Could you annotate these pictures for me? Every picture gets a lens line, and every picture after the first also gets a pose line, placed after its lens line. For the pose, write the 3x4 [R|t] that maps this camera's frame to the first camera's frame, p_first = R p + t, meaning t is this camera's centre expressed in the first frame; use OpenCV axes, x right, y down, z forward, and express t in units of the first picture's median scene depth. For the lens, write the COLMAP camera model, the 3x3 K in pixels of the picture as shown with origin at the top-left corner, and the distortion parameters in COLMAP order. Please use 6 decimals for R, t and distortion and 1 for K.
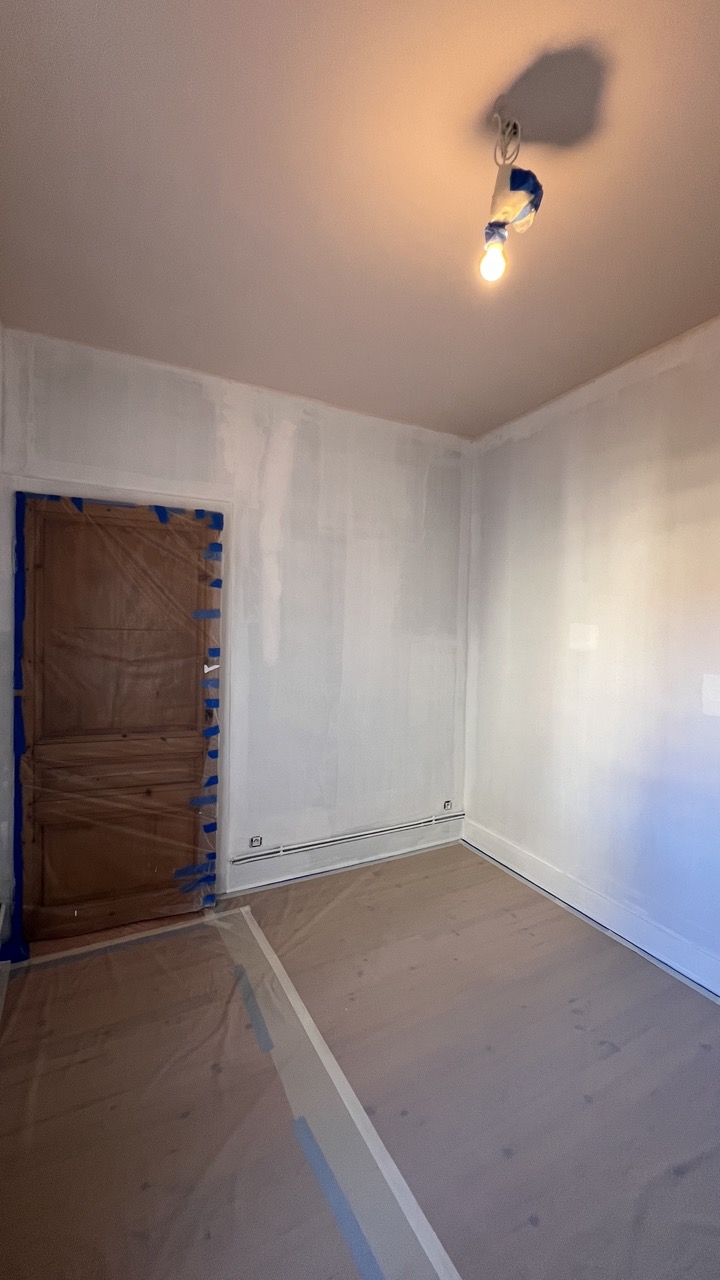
lens RADIAL K [[511.1, 0, 360.0], [0, 511.1, 640.0], [0, 0, 1]] dist [0.000662, -0.000195]
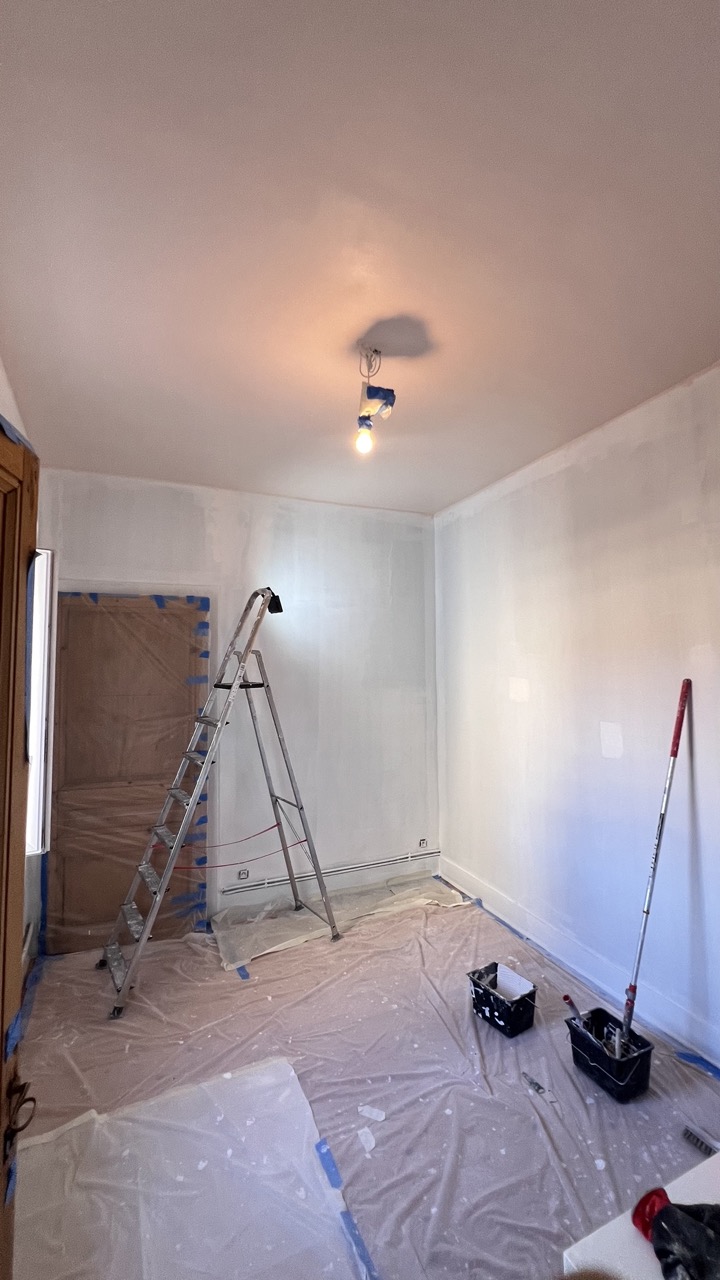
lens RADIAL K [[529.0, 0, 360.0], [0, 529.0, 640.0], [0, 0, 1]] dist [0.000314, -0.000053]
pose [[0.997000, -0.033315, -0.069859, 0.182716], [0.028051, 0.996787, -0.075030, -0.041184], [0.072134, 0.072846, 0.994731, -0.236549]]
